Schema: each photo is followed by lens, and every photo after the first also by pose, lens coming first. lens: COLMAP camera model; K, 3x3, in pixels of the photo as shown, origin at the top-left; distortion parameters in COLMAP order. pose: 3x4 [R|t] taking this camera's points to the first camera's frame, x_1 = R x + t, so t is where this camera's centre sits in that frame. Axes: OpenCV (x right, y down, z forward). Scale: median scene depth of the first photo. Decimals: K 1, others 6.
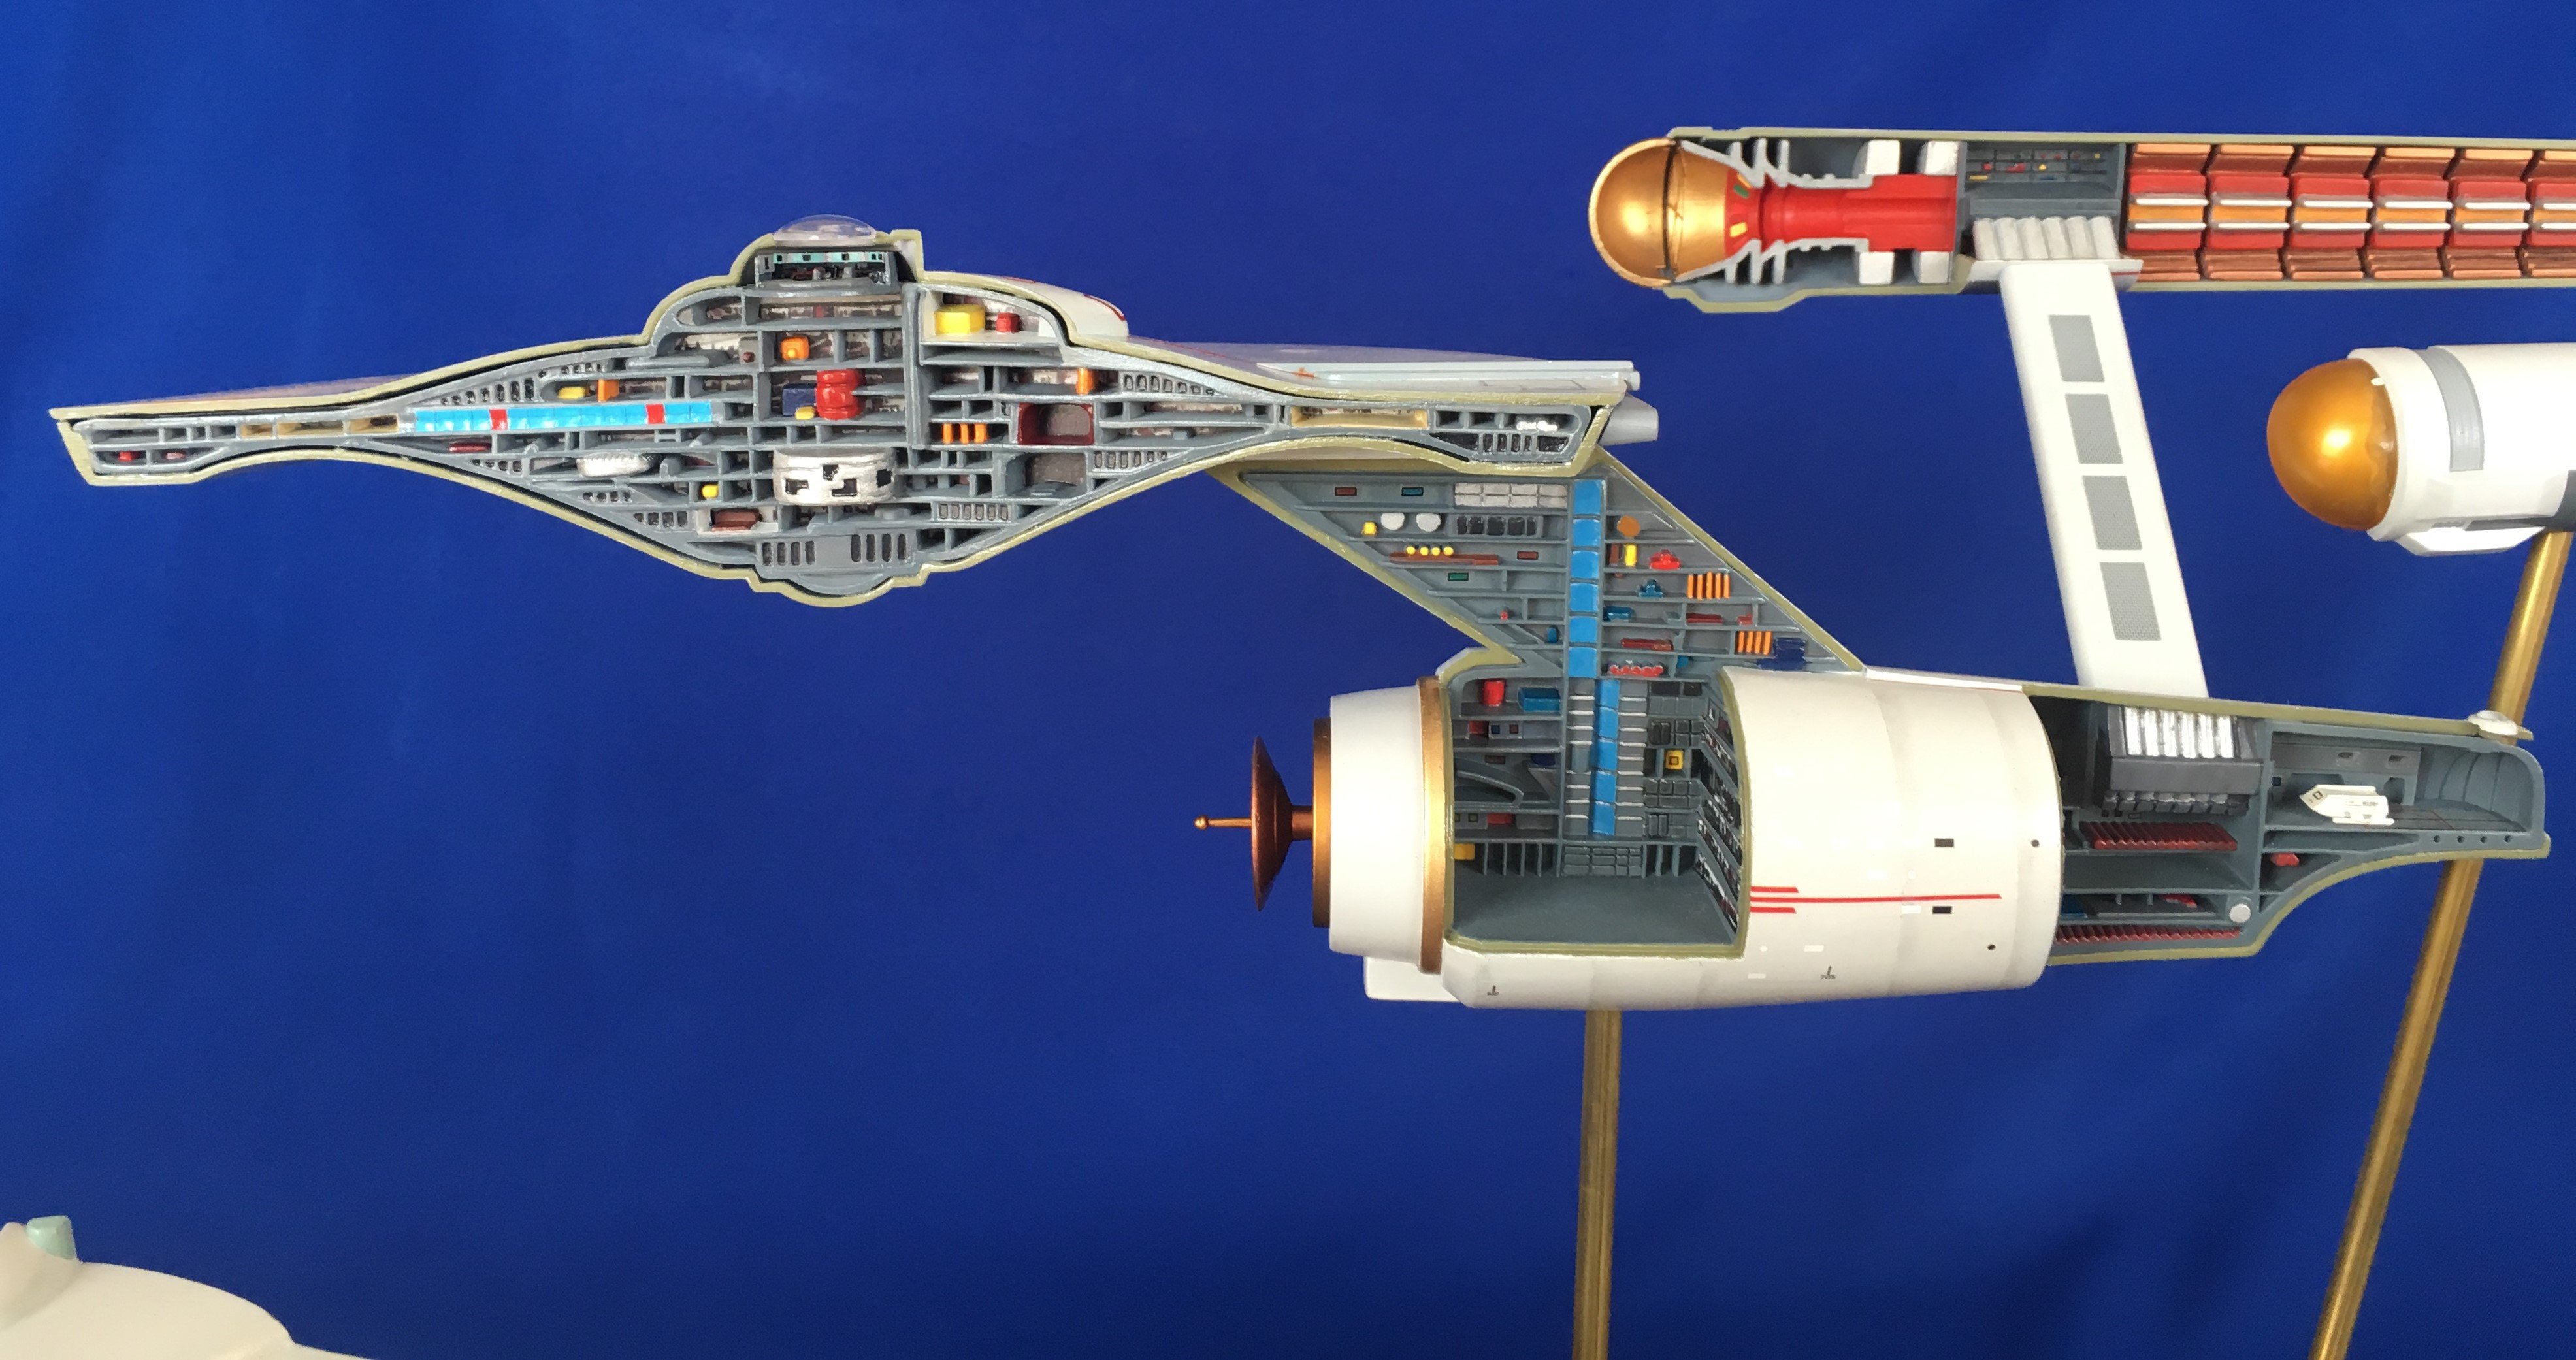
lens RADIAL K [[2266.2, 0, 1266.0], [0, 2266.2, 396.9], [0, 0, 1]] dist [0.073913, -0.112457]
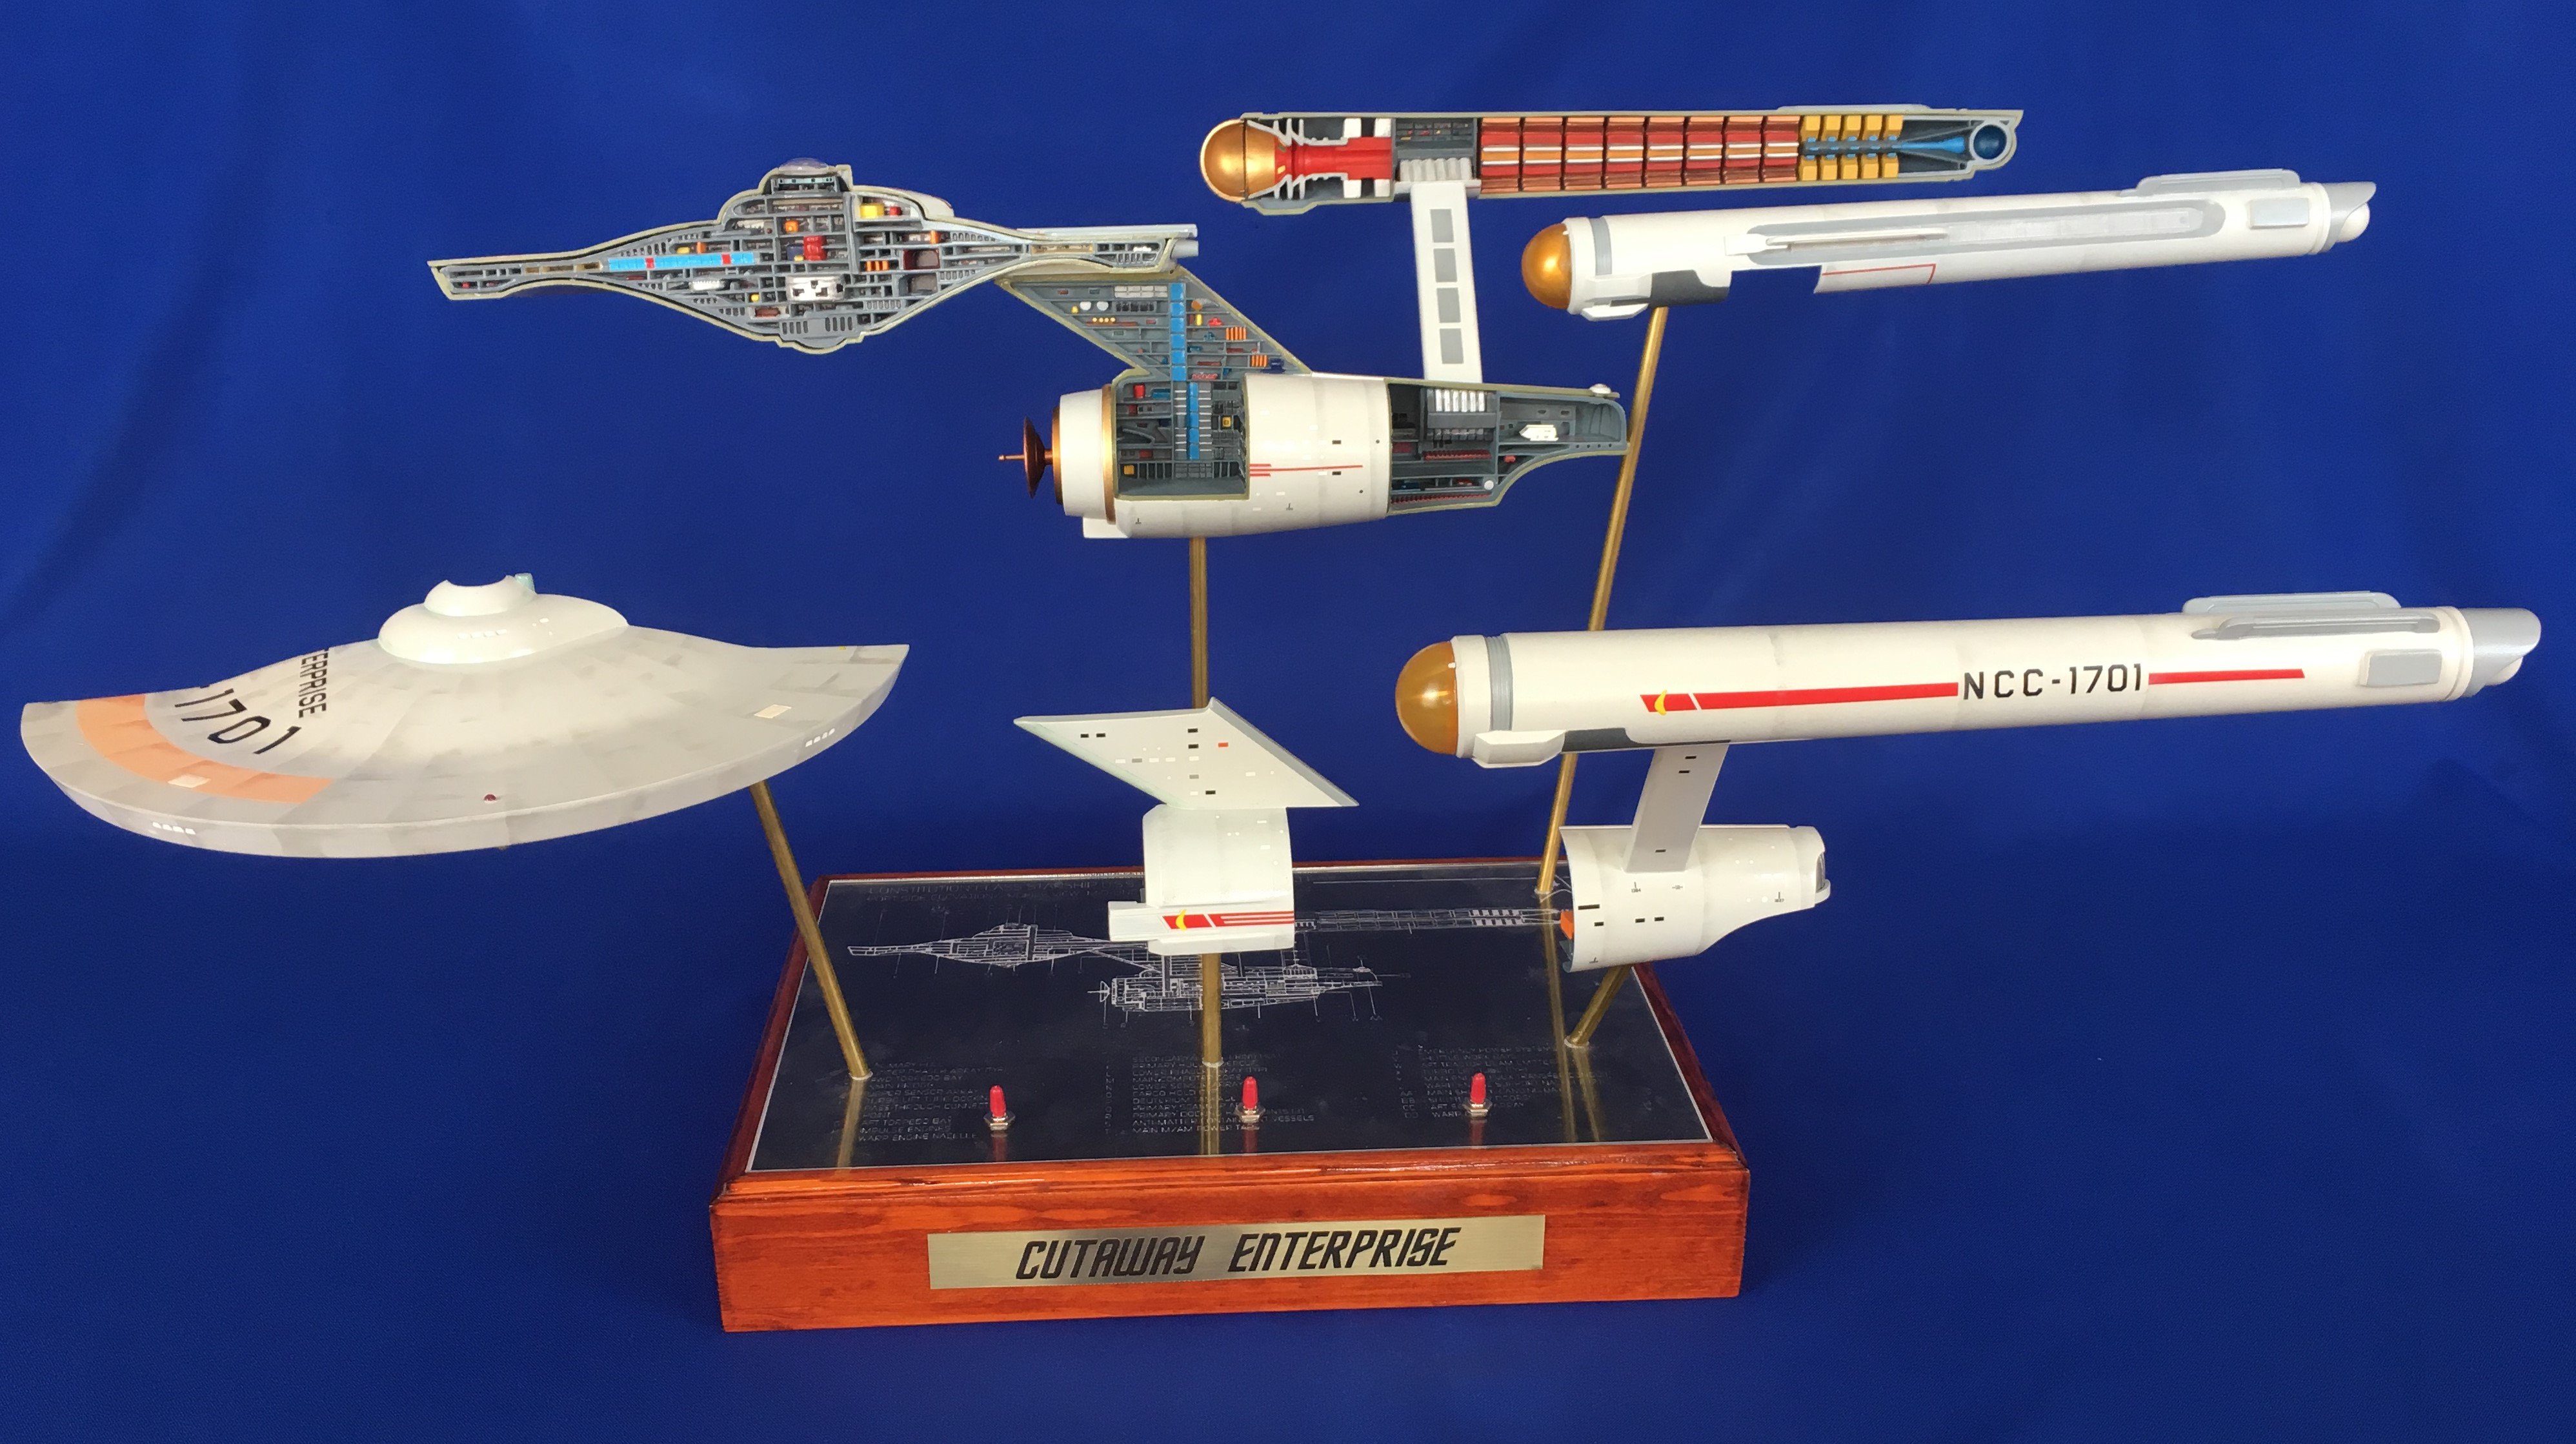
lens RADIAL K [[2236.2, 0, 1276.9], [0, 2236.2, 758.1], [0, 0, 1]] dist [0.068396, -0.061967]
pose [[0.997487, -0.035341, 0.061412, 0.089690], [0.026273, 0.989424, 0.142653, 0.176700], [-0.065804, -0.140681, 0.987866, -1.116977]]
